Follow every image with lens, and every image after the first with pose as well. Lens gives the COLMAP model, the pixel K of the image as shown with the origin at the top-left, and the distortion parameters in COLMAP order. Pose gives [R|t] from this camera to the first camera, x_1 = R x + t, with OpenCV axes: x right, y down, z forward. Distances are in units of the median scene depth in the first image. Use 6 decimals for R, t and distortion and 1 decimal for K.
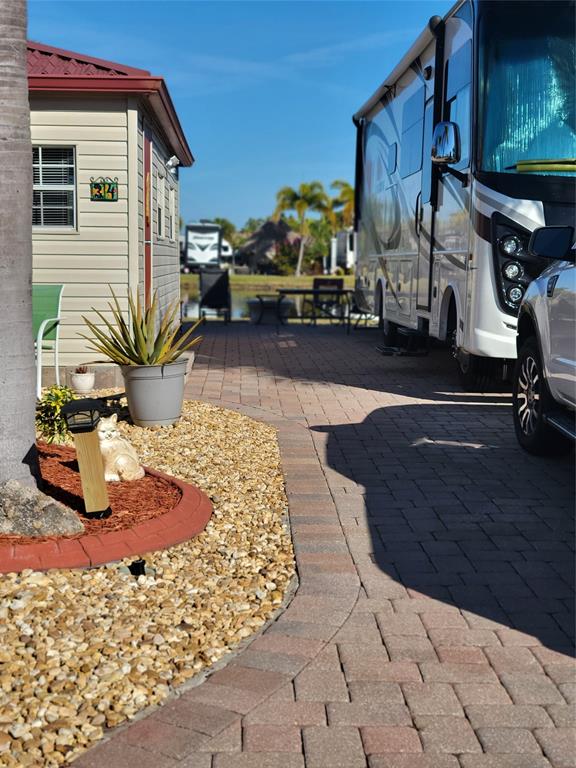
lens RADIAL K [[1150.6, 0, 288.0], [0, 1150.6, 384.0], [0, 0, 1]] dist [0.069194, -0.028188]
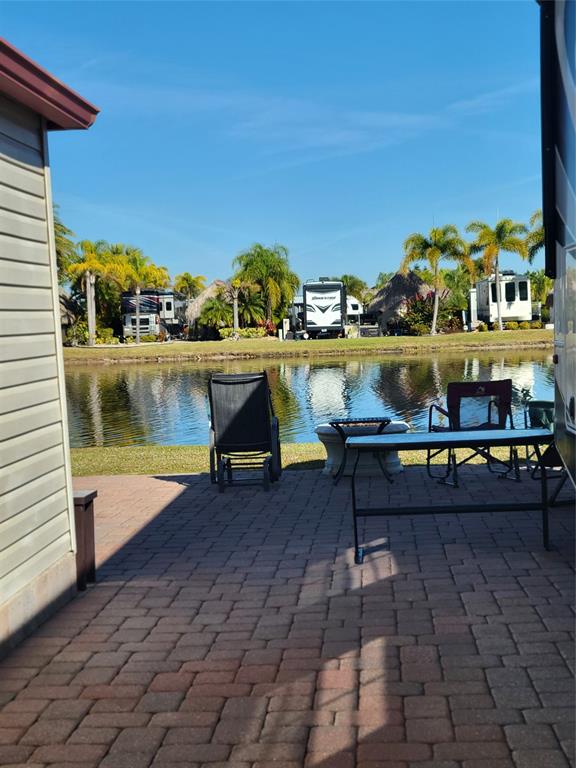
lens RADIAL K [[1150.6, 0, 288.0], [0, 1150.6, 384.0], [0, 0, 1]] dist [0.069194, -0.028188]
pose [[0.991161, -0.051447, -0.122281, 0.003966], [0.045456, 0.997649, -0.051288, -0.016911], [0.124632, 0.045276, 0.991169, 0.124687]]
